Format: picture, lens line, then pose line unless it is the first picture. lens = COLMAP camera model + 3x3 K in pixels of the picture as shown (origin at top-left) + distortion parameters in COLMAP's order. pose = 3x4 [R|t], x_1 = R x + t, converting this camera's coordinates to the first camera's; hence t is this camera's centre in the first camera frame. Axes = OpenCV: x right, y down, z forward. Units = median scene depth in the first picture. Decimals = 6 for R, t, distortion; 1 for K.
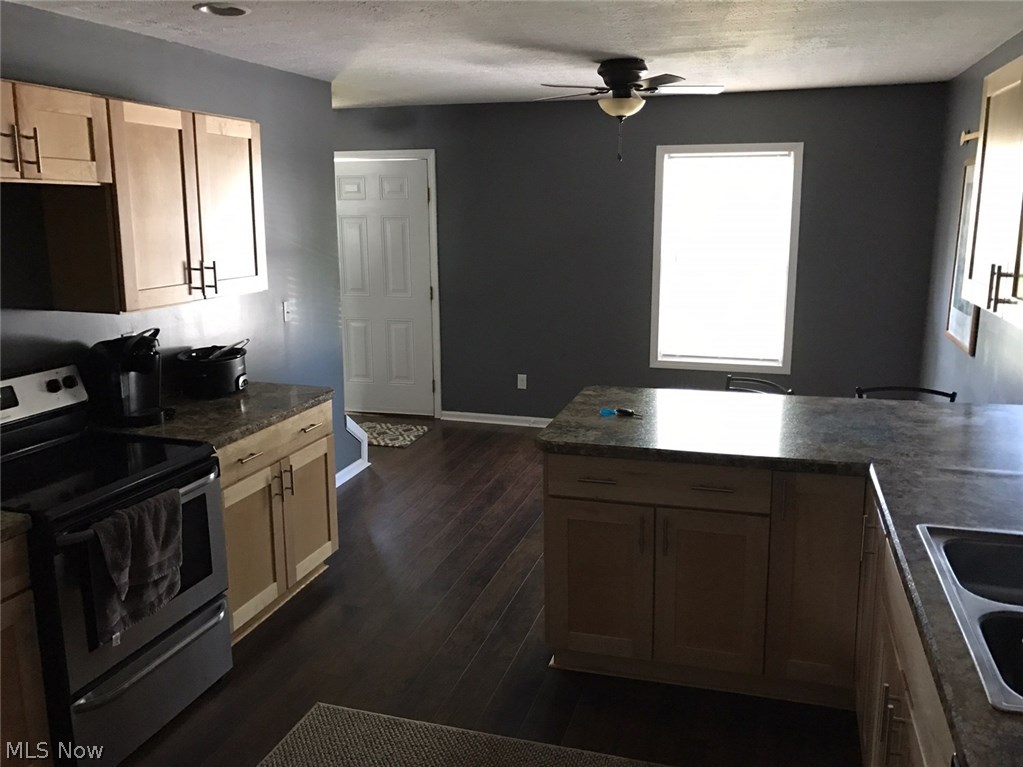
lens RADIAL K [[850.5, 0, 512.2], [0, 850.5, 382.8], [0, 0, 1]] dist [0.044156, -0.057653]
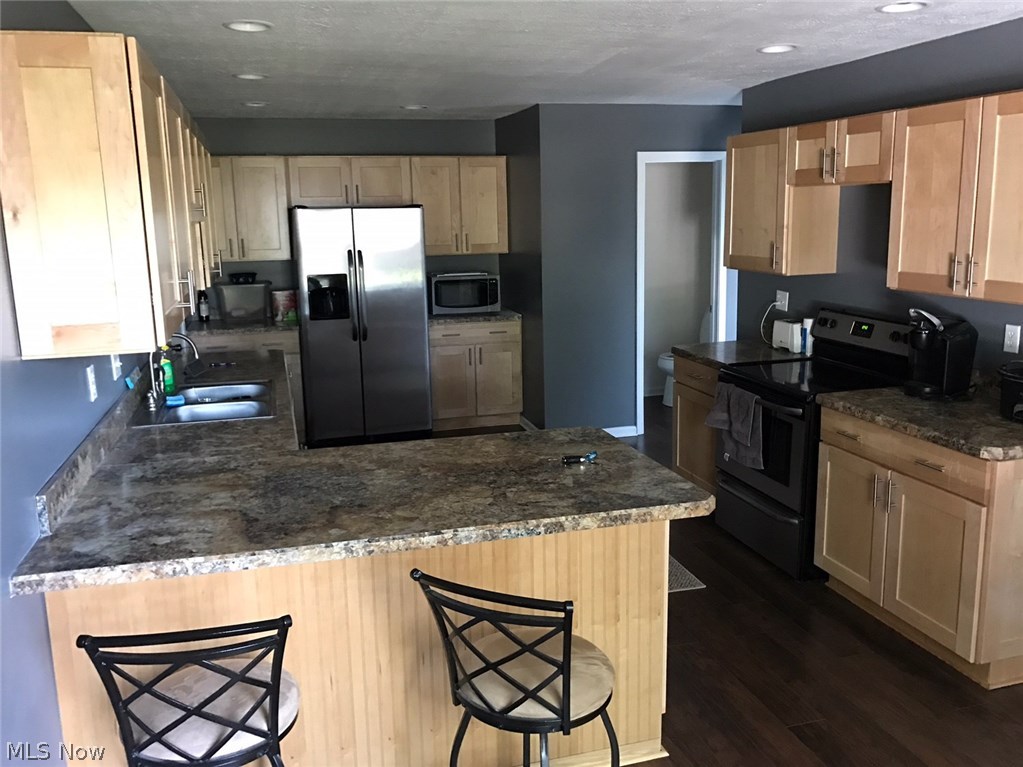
lens RADIAL K [[850.5, 0, 512.3], [0, 850.5, 378.7], [0, 0, 1]] dist [0.044156, -0.057653]
pose [[-0.838834, 0.118436, -0.531348, 0.696351], [-0.093320, 0.930315, 0.354690, -0.363802], [0.536329, 0.347111, -0.769328, 1.796399]]
